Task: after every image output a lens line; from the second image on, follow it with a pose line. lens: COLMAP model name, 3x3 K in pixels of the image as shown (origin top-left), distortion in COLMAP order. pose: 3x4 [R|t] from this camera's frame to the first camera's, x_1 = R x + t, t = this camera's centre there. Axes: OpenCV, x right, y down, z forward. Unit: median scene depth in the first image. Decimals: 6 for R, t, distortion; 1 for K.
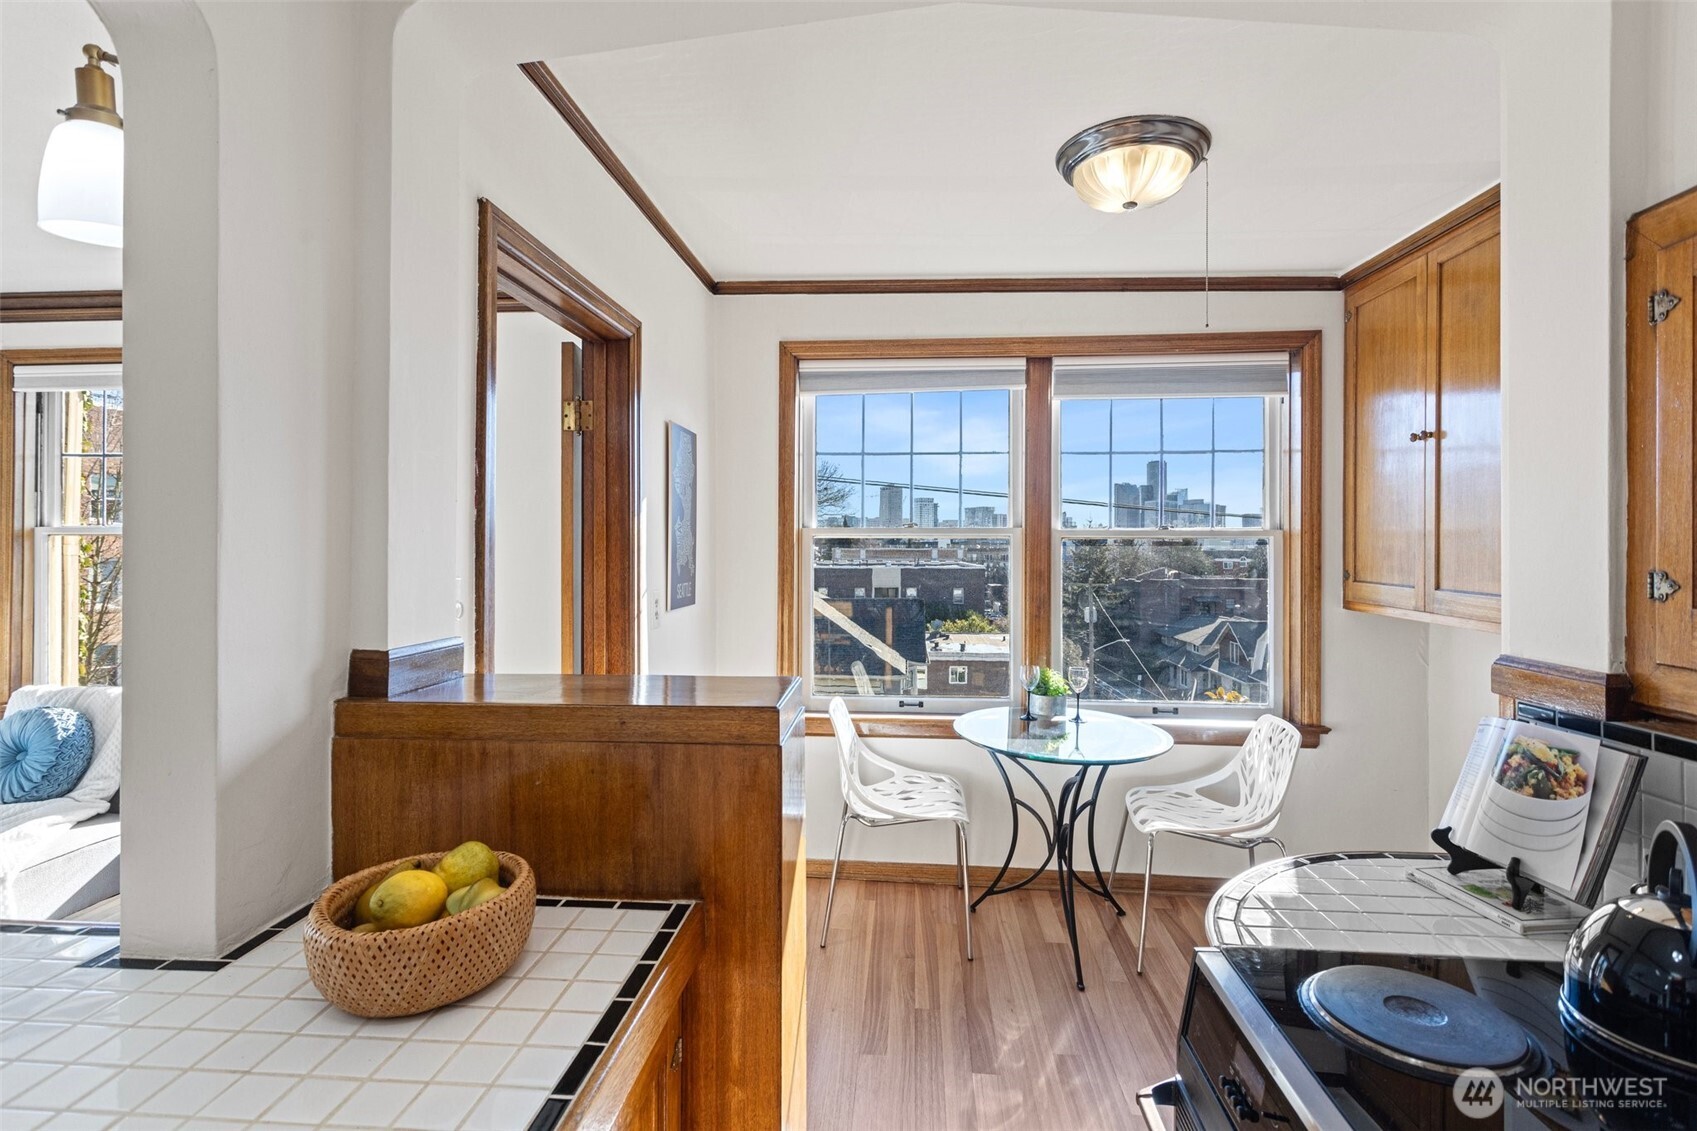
lens RADIAL K [[810.3, 0, 844.3], [0, 810.3, 546.7], [0, 0, 1]] dist [-0.006879, 0.003799]
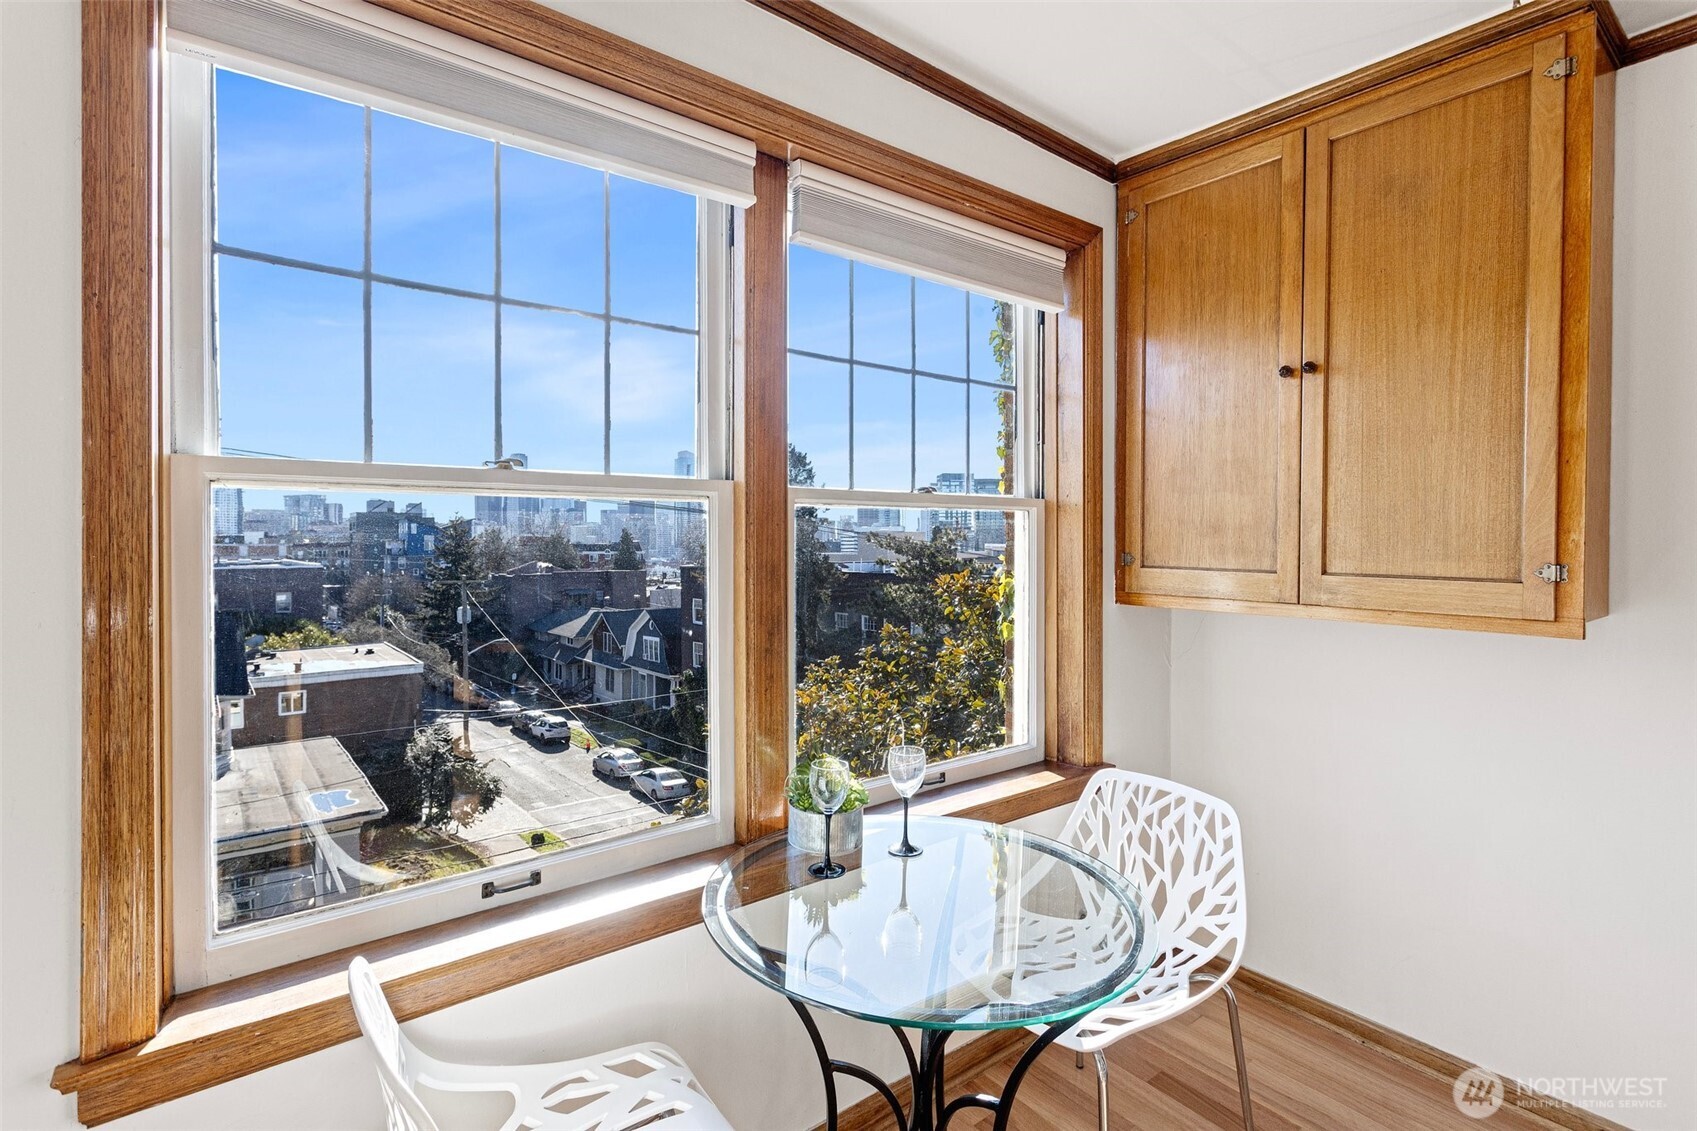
lens RADIAL K [[810.3, 0, 847.5], [0, 810.3, 541.0], [0, 0, 1]] dist [-0.006879, 0.003799]
pose [[0.726483, -0.004227, 0.687171, -0.080033], [0.004197, 0.999990, 0.001713, 0.014513], [-0.687171, 0.001639, 0.726494, 0.564916]]
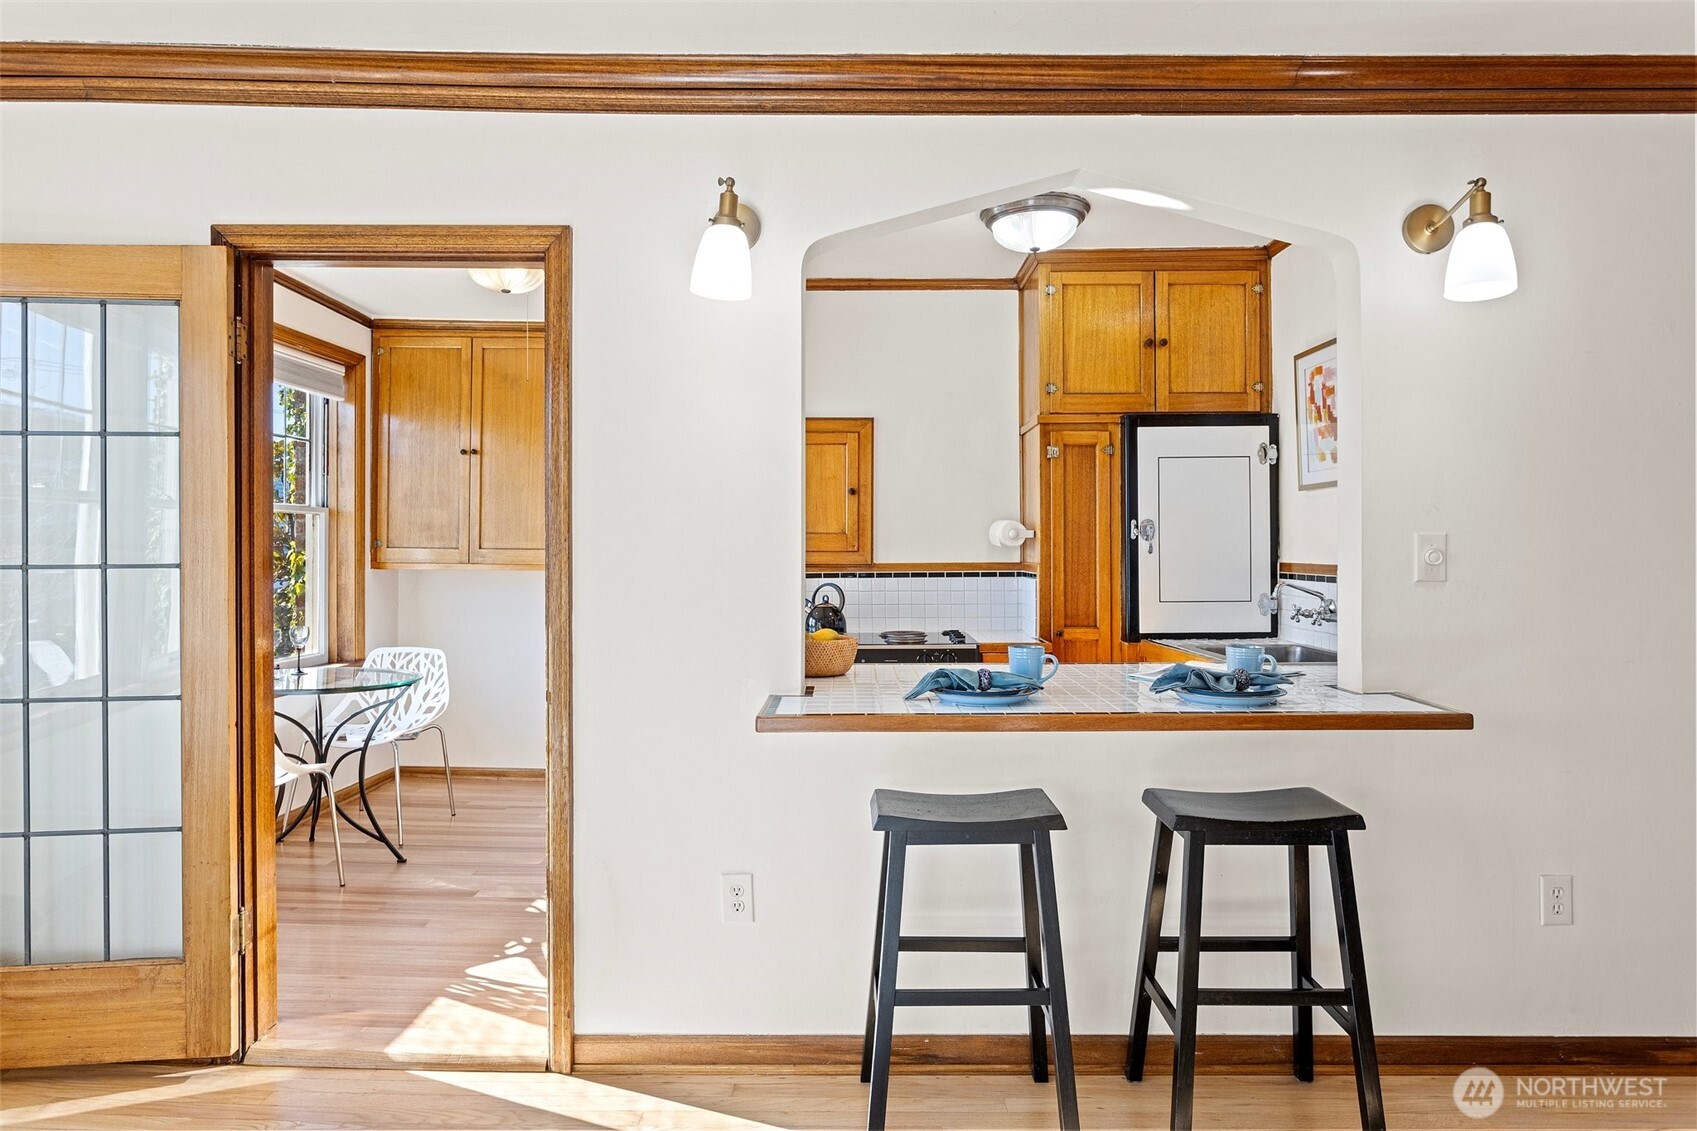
lens RADIAL K [[981.7, 0, 850.2], [0, 981.7, 549.4], [0, 0, 1]] dist [-0.018361, 0.007320]
pose [[-0.077497, -0.003185, 0.996988, -0.953486], [0.001359, 0.999994, 0.003300, 0.037164], [-0.996992, 0.001610, -0.077492, 0.308036]]
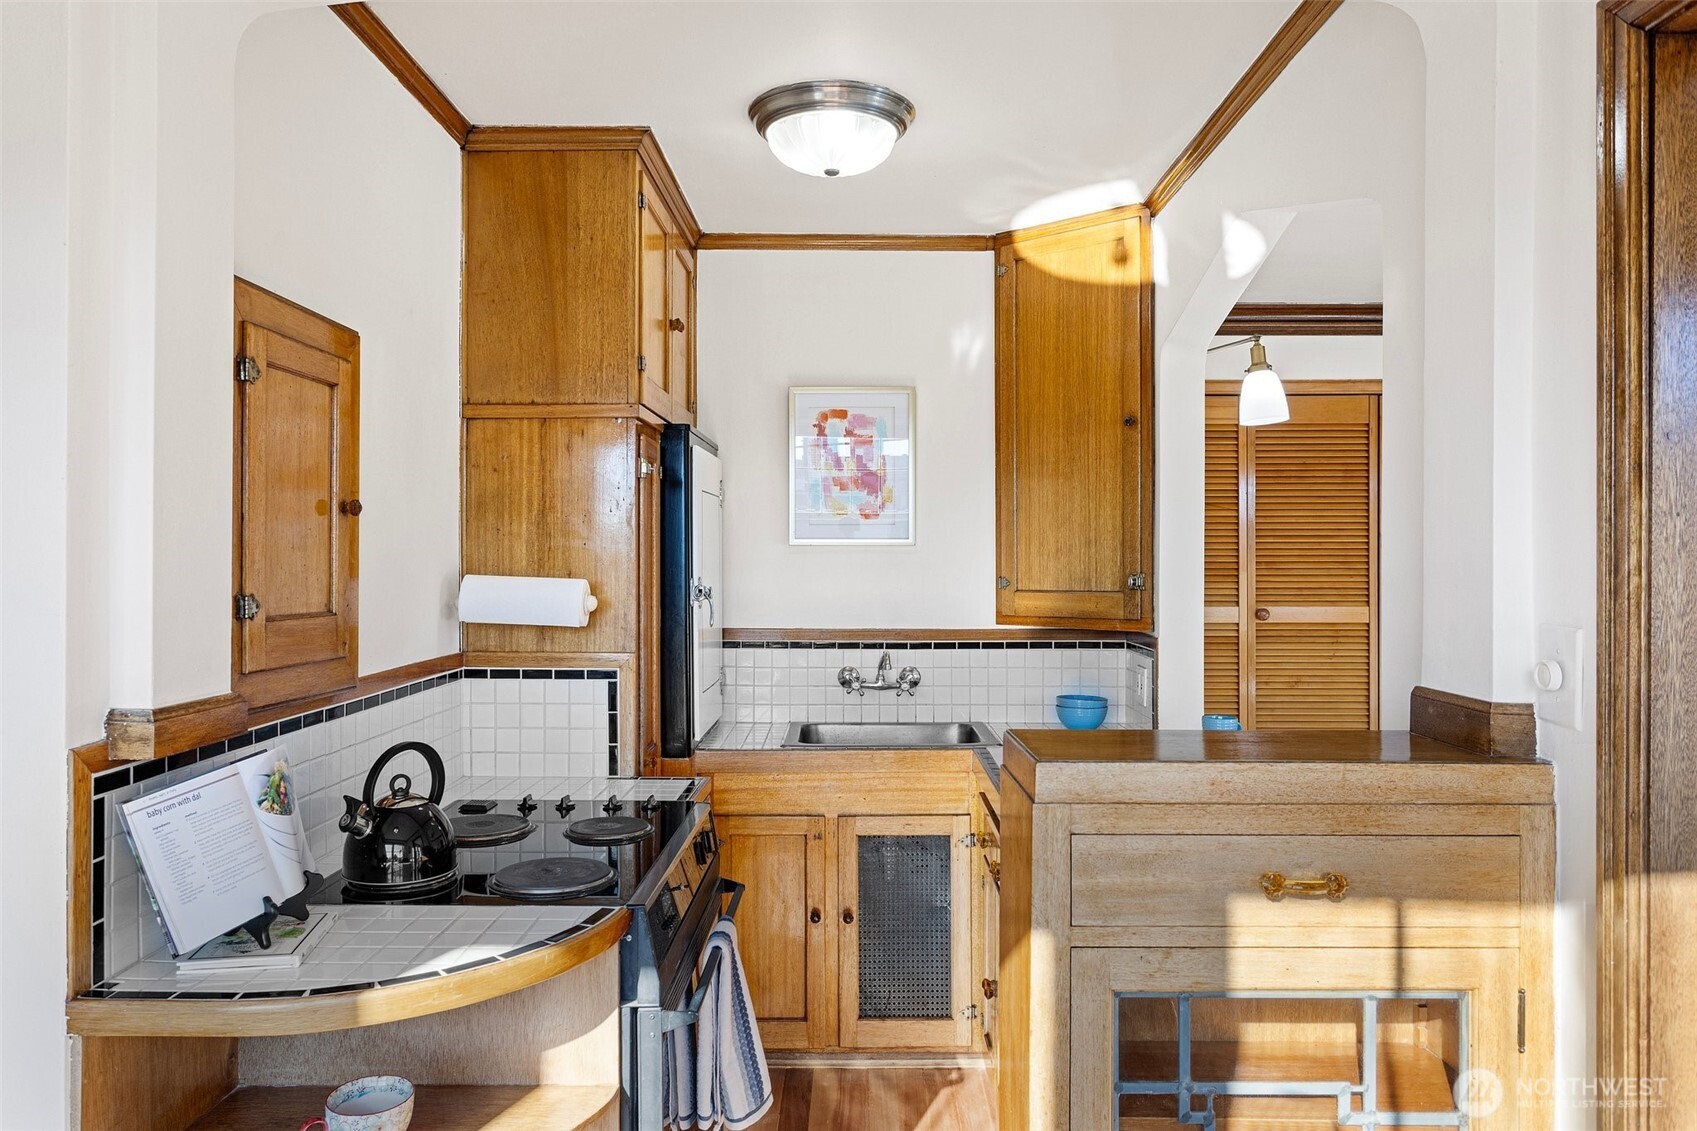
lens RADIAL K [[1158.3, 0, 849.4], [0, 1158.3, 568.7], [0, 0, 1]] dist [-0.001174, -0.003427]
pose [[-0.996923, -0.003193, -0.078323, 0.083784], [-0.003645, 0.999978, 0.005618, -0.005395], [0.078303, 0.005886, -0.996912, 0.812693]]
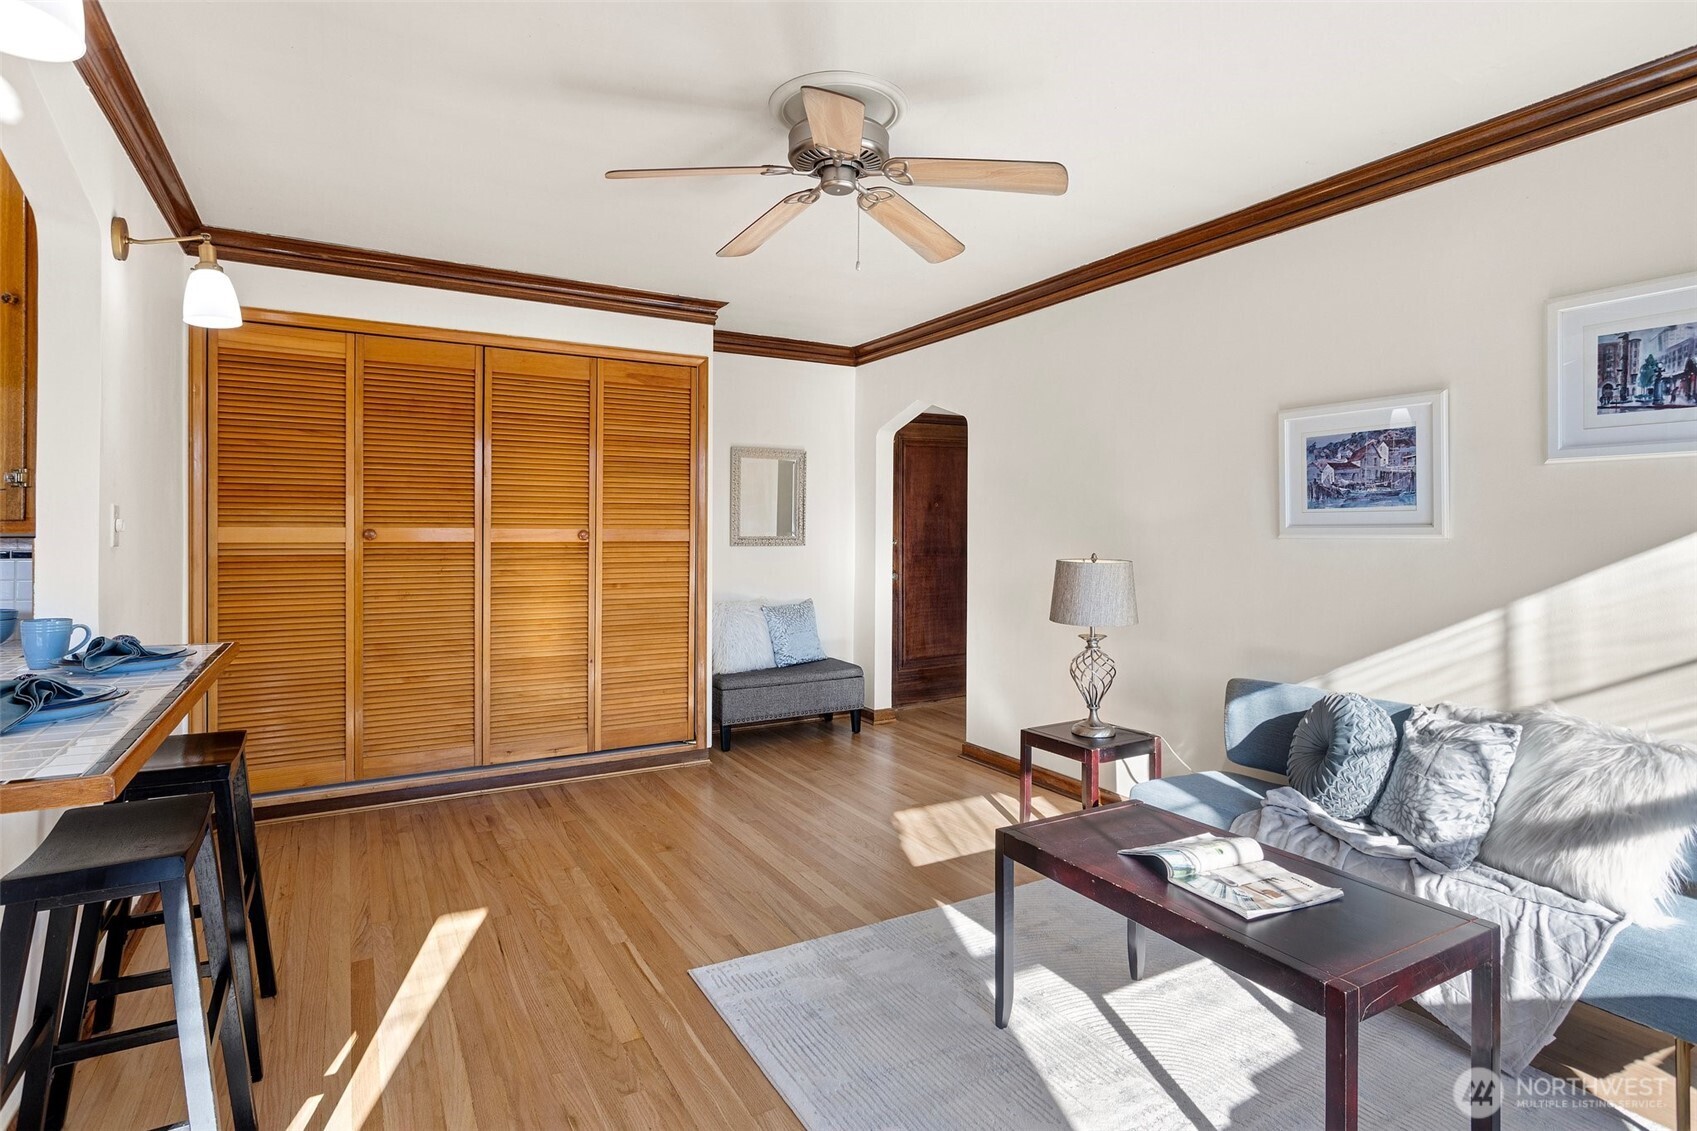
lens RADIAL K [[868.2, 0, 869.9], [0, 868.2, 525.5], [0, 0, 1]] dist [-0.016074, 0.008813]
pose [[-0.810812, -0.010263, -0.585216, -0.378852], [-0.006875, 0.999944, -0.008012, 0.047362], [0.585266, -0.002473, -0.810838, 0.768759]]
